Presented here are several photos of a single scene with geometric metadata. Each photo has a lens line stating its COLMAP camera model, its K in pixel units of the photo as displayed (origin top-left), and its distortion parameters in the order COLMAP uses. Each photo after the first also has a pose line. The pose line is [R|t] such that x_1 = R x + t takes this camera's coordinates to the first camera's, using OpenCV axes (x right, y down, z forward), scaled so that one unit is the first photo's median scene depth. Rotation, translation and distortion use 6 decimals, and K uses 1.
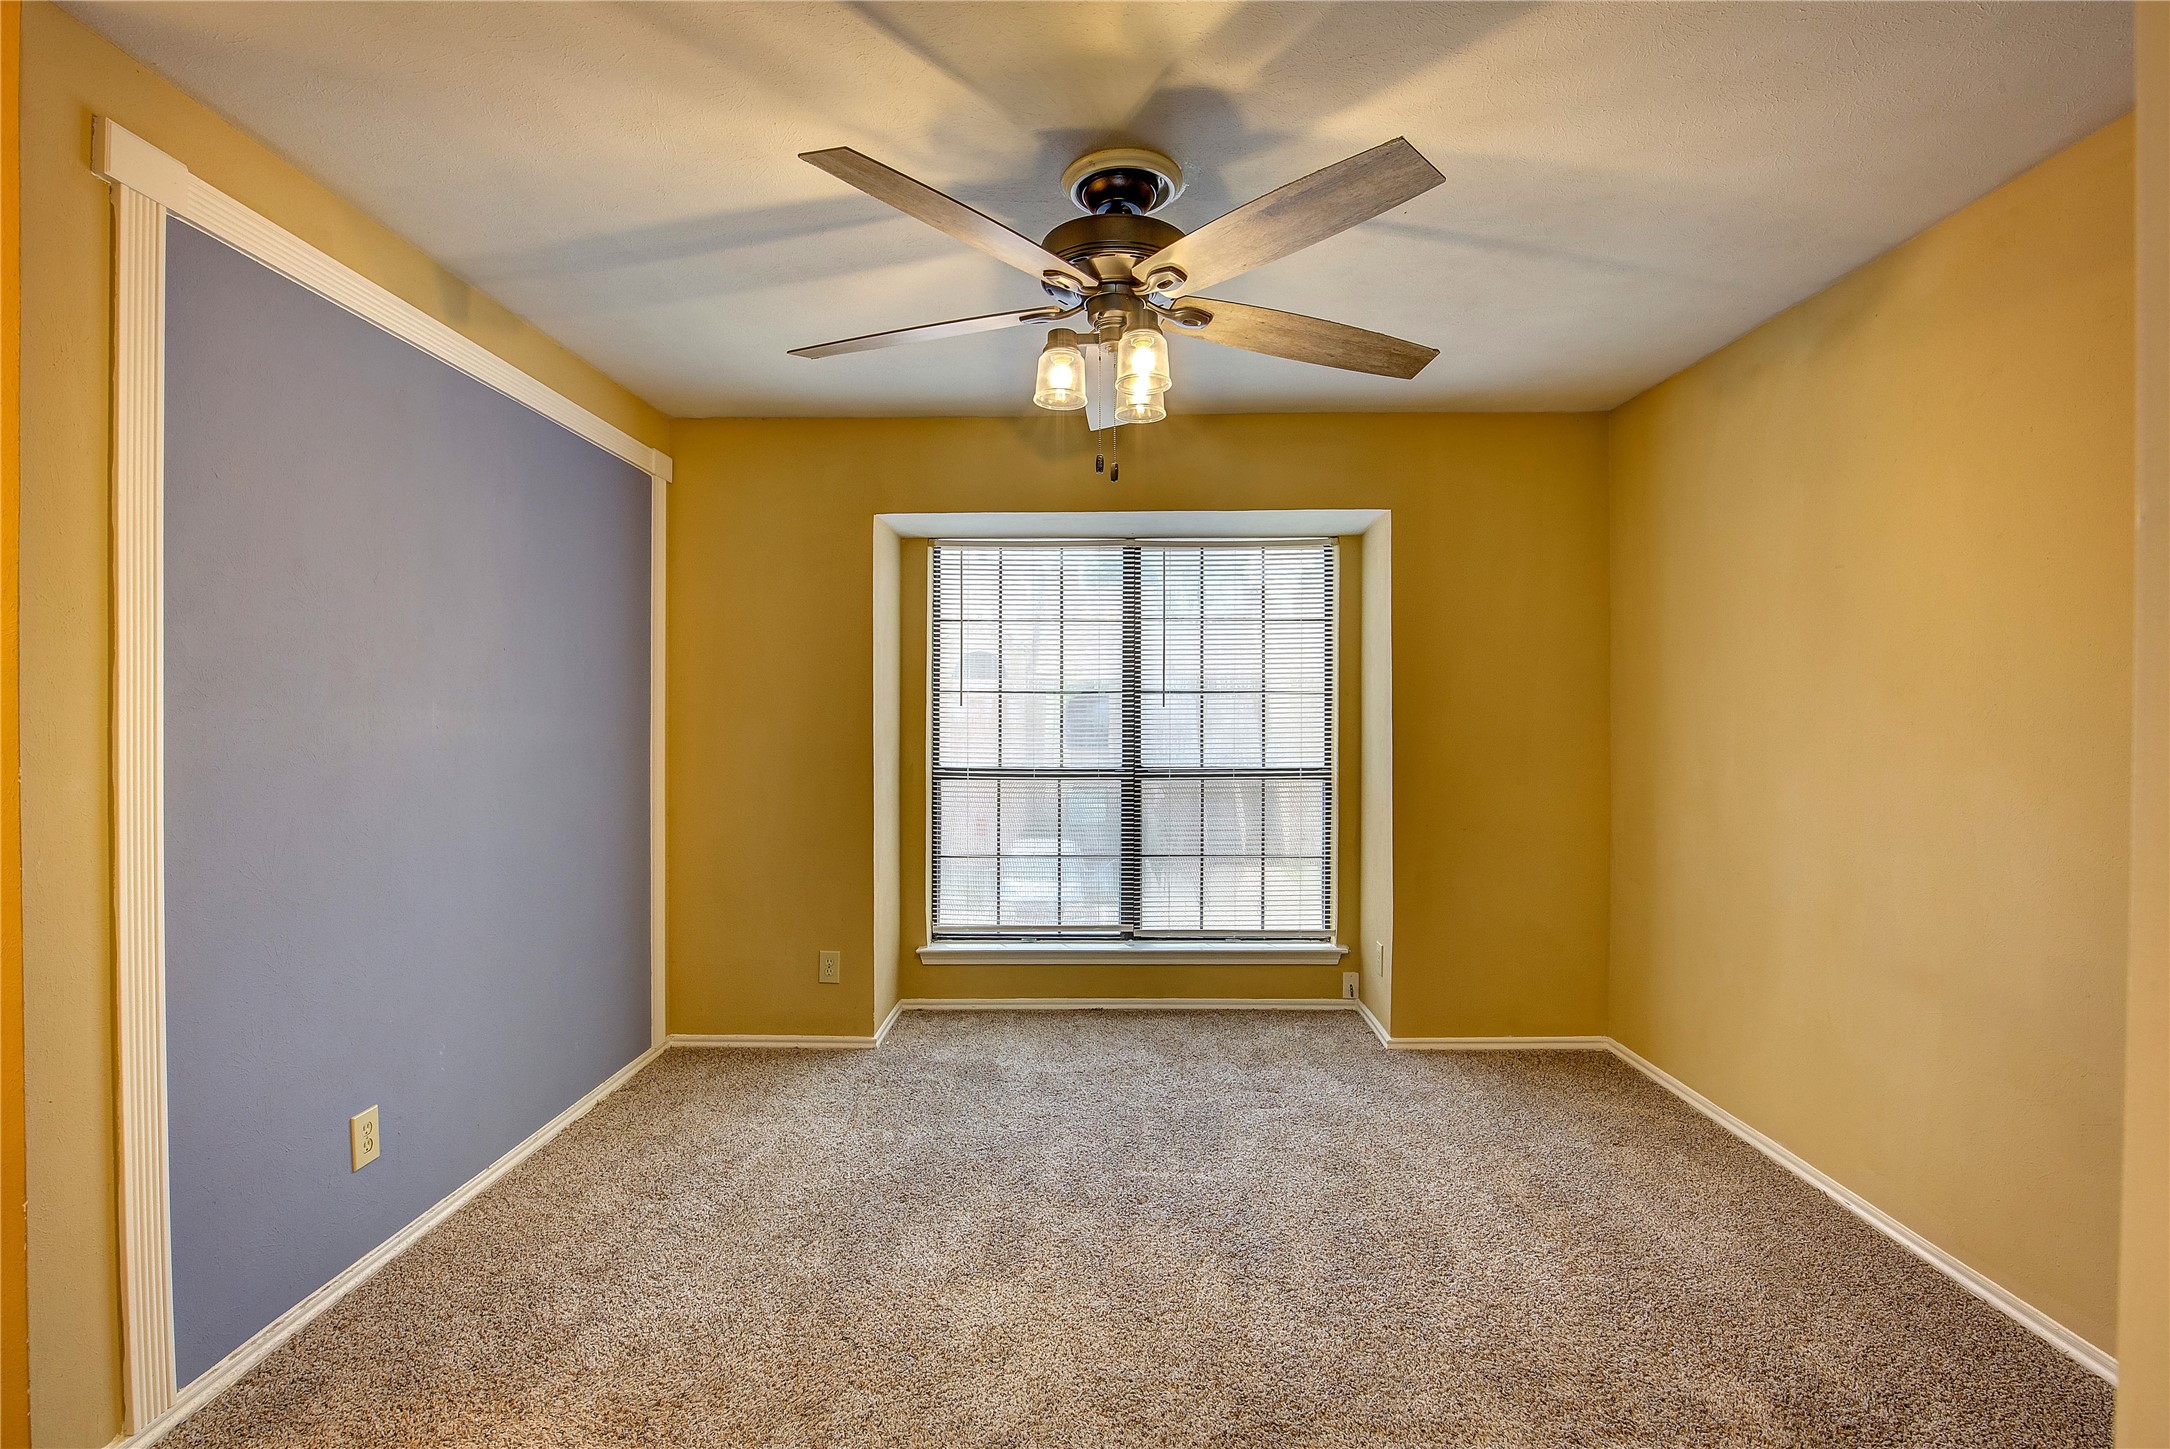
lens RADIAL K [[1009.3, 0, 1085.0], [0, 1009.3, 724.5], [0, 0, 1]] dist [-0.023182, 0.001375]
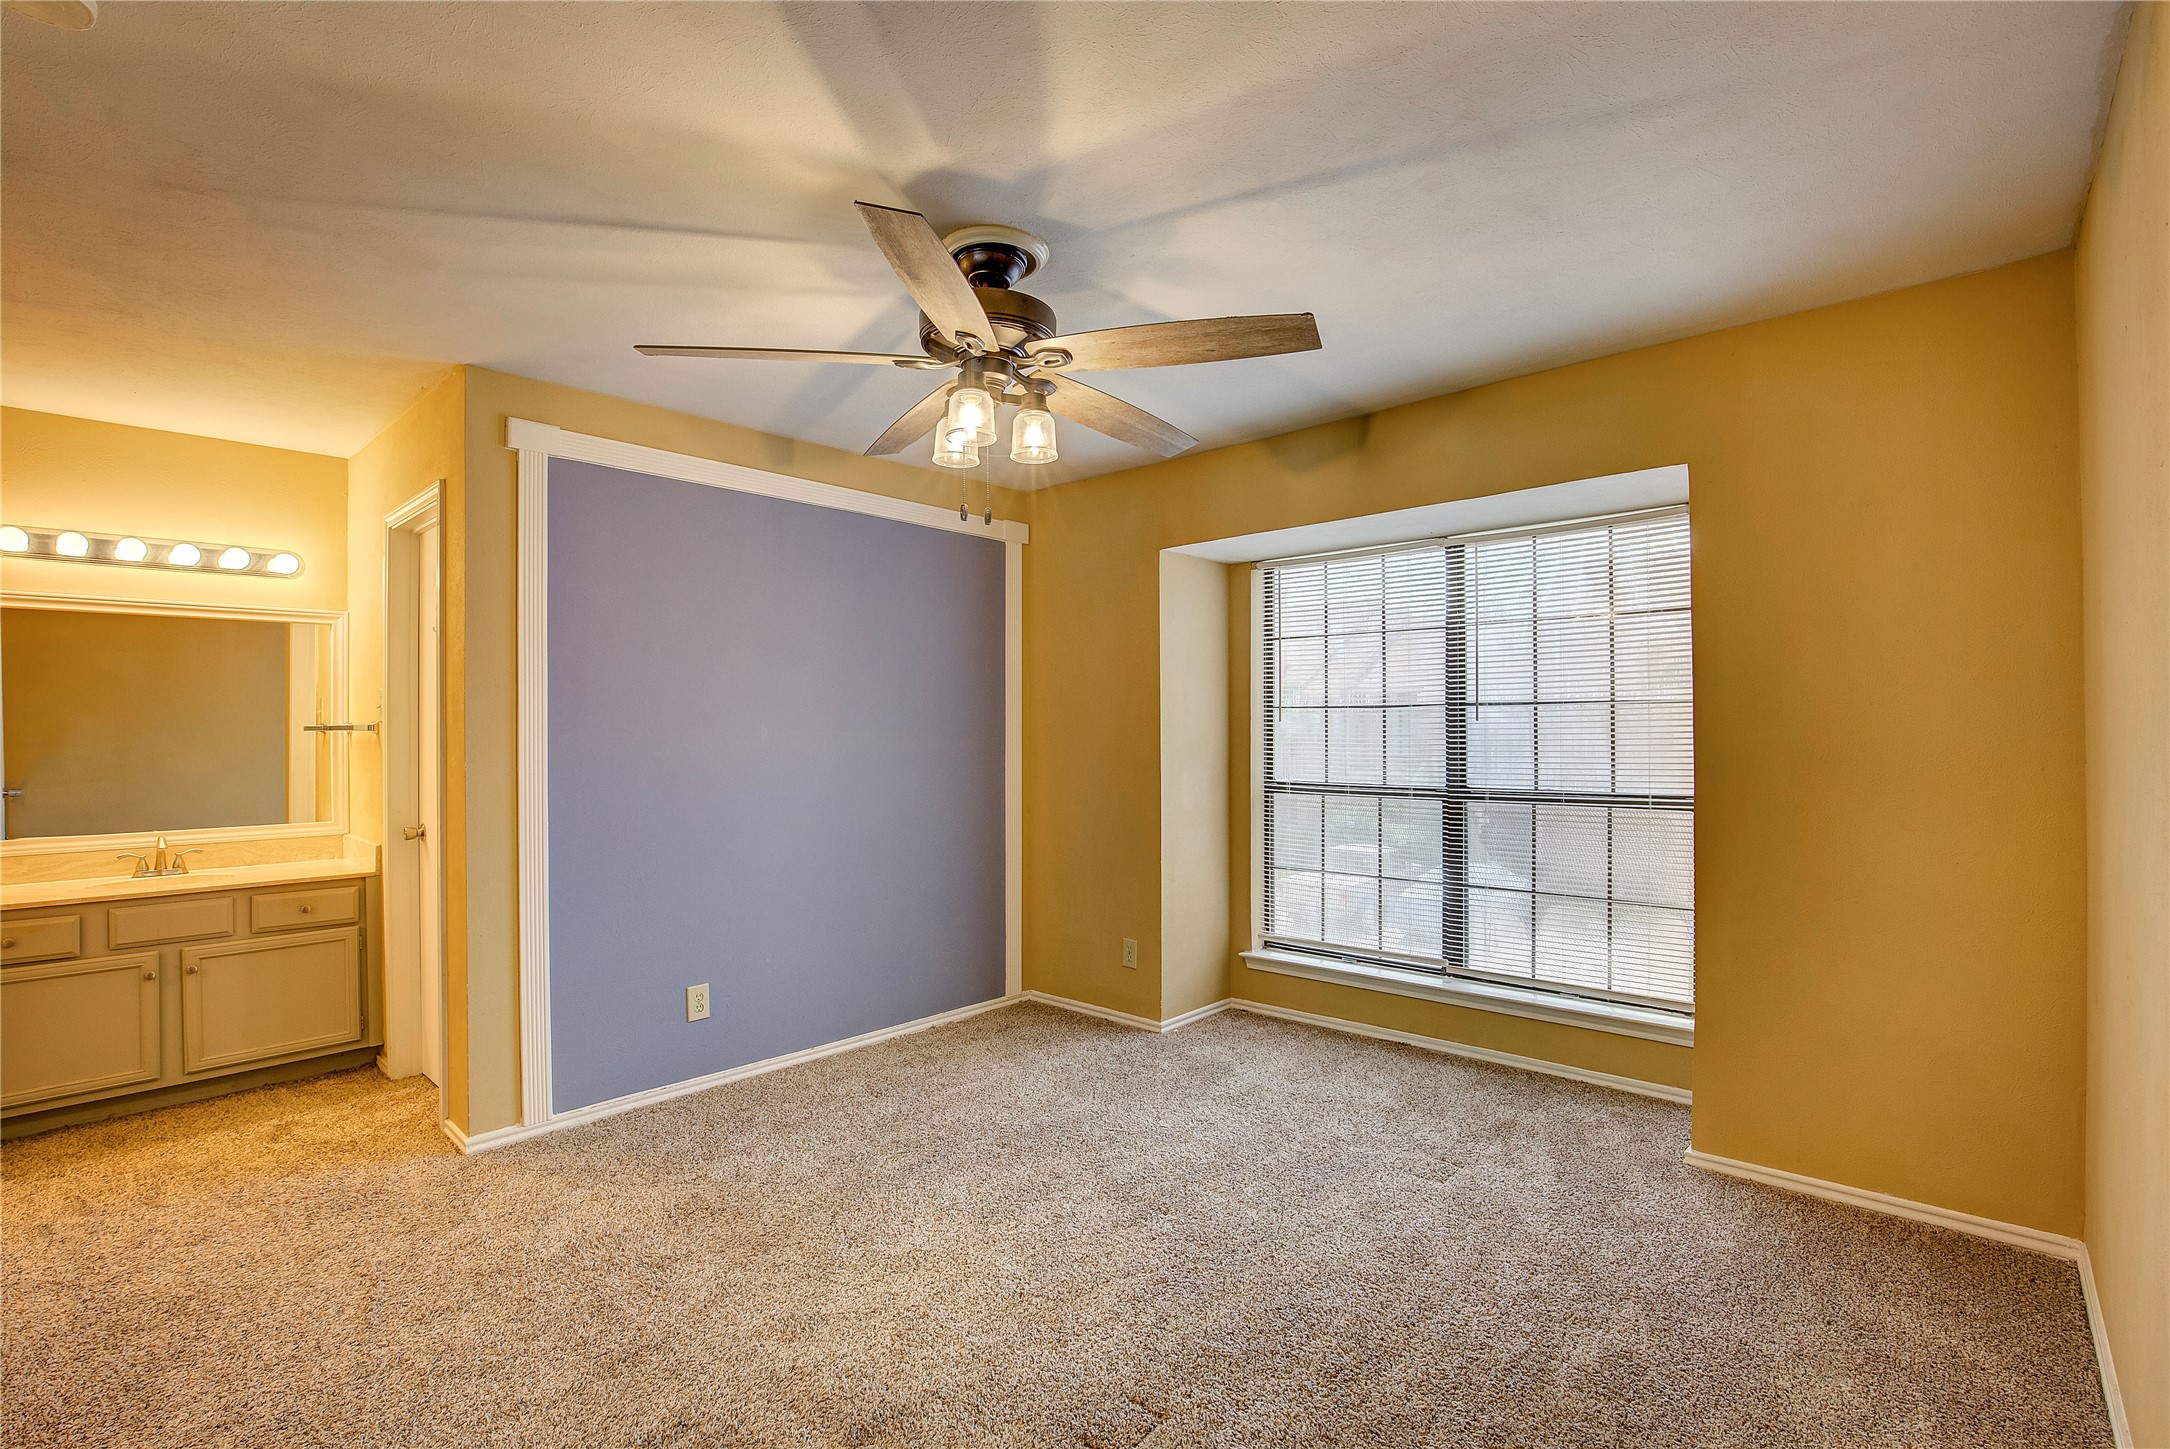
lens RADIAL K [[980.4, 0, 1093.1], [0, 980.4, 729.8], [0, 0, 1]] dist [-0.022843, 0.000115]
pose [[0.754867, -0.003261, -0.655870, 0.388800], [-0.001026, 0.999981, -0.006153, -0.003725], [0.655877, 0.005317, 0.754849, 0.123319]]
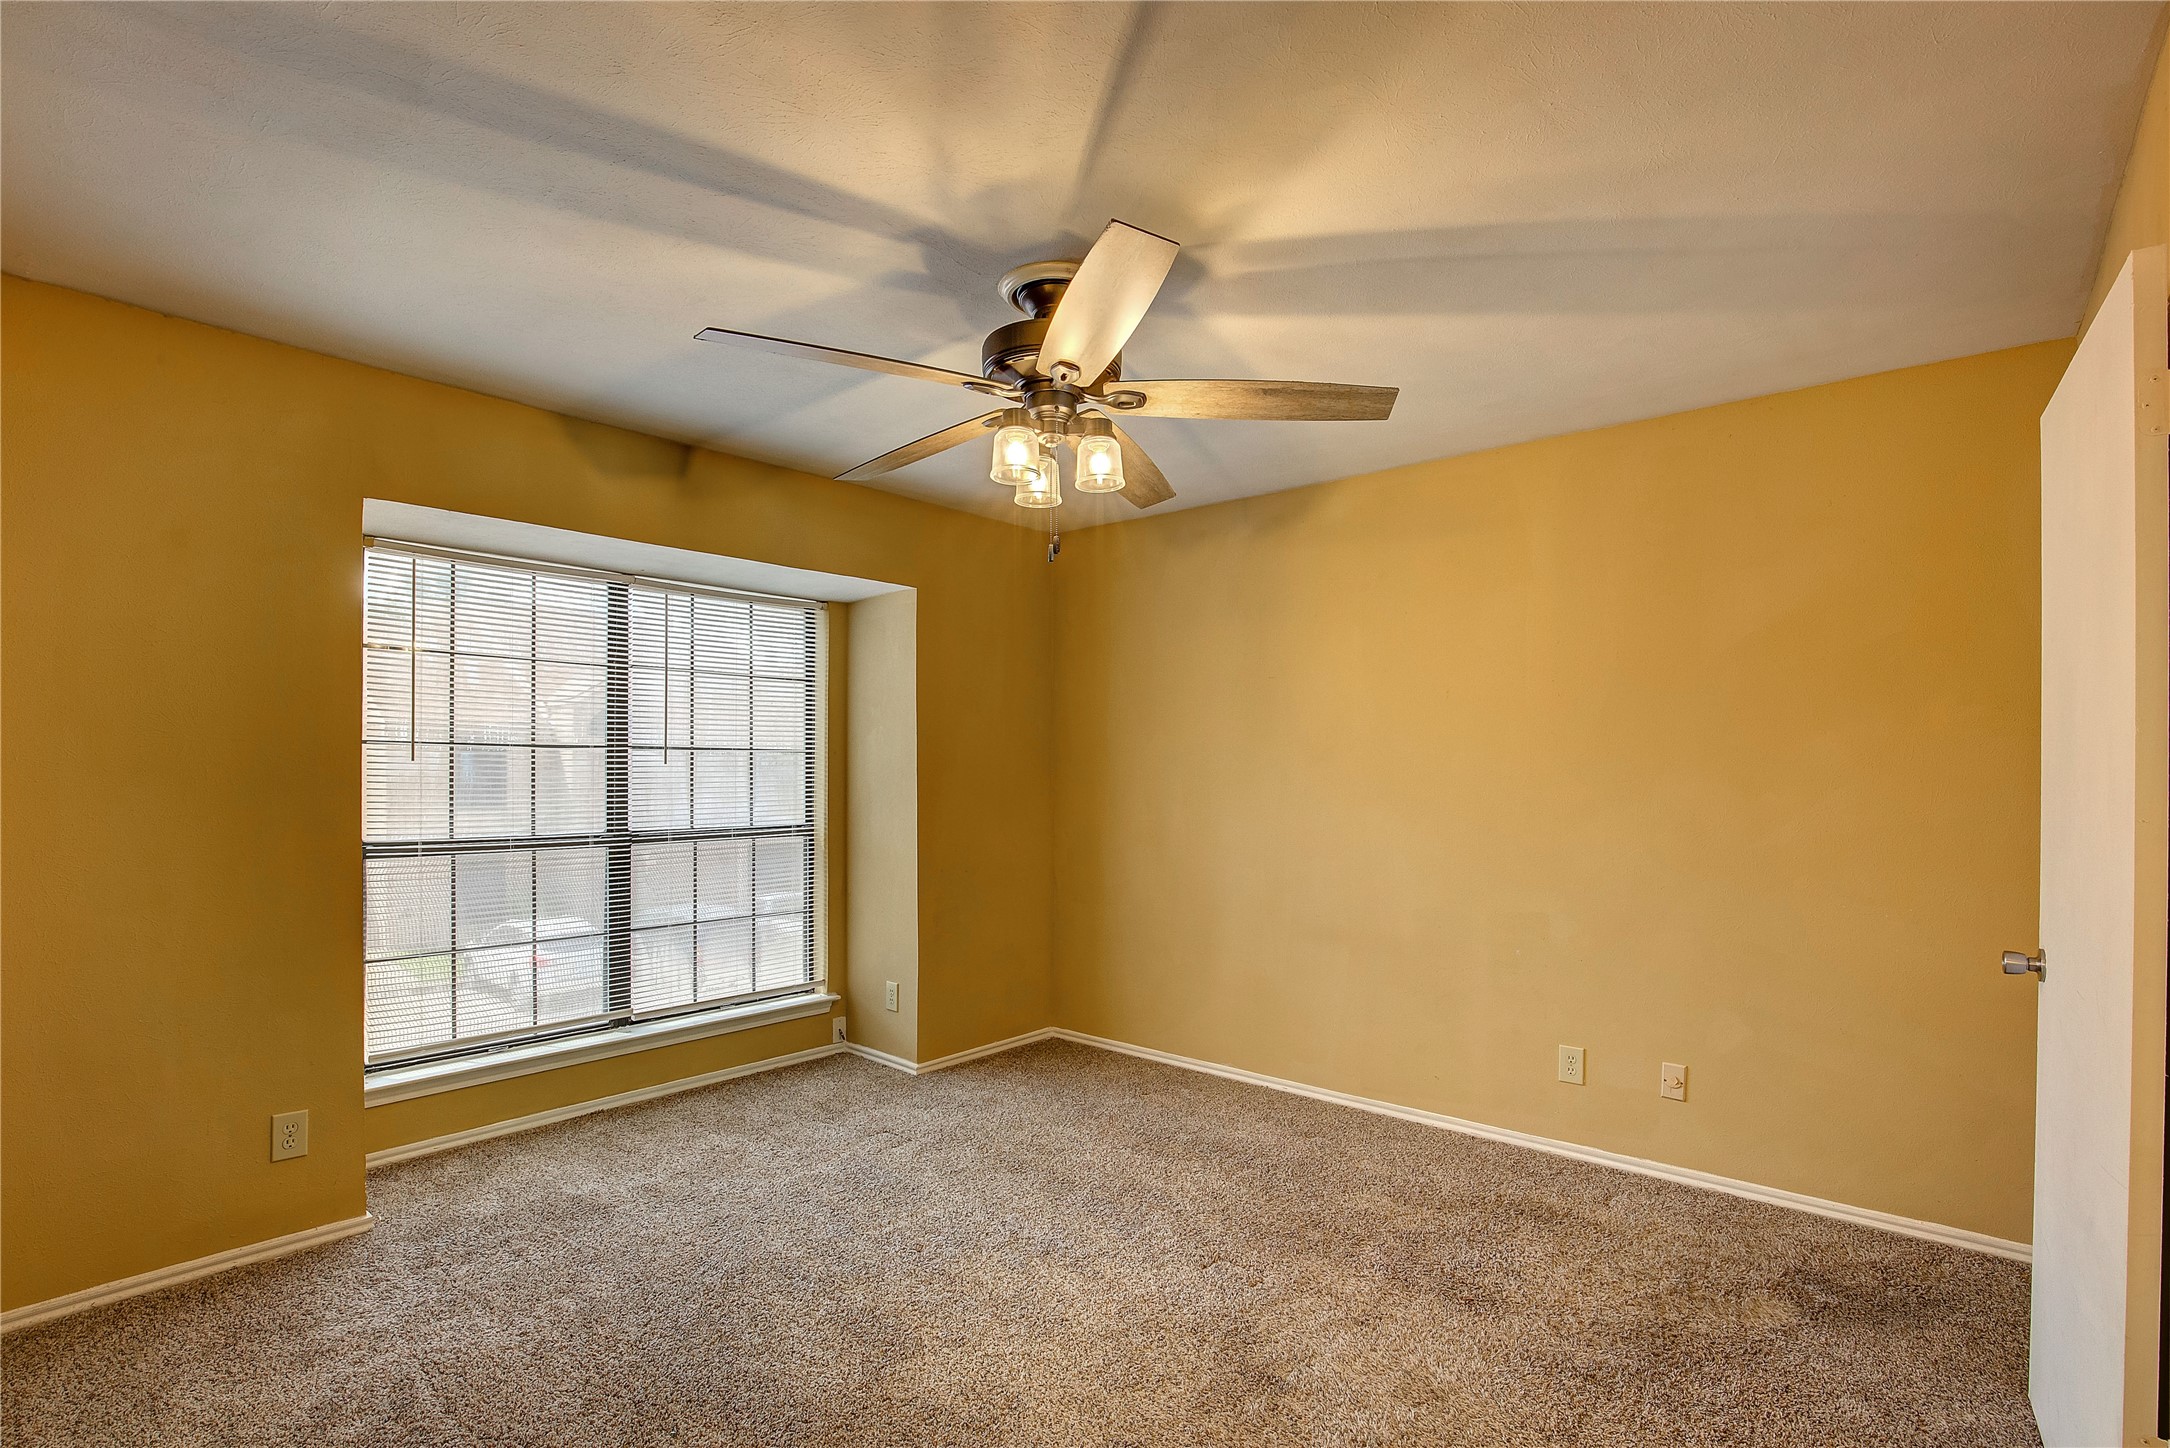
lens RADIAL K [[1000.9, 0, 1078.7], [0, 1000.9, 779.4], [0, 0, 1]] dist [-0.050018, 0.013845]
pose [[0.649299, -0.004451, 0.760520, -0.362125], [0.004727, 0.999987, 0.001816, -0.003422], [-0.760518, 0.002415, 0.649312, 0.132399]]
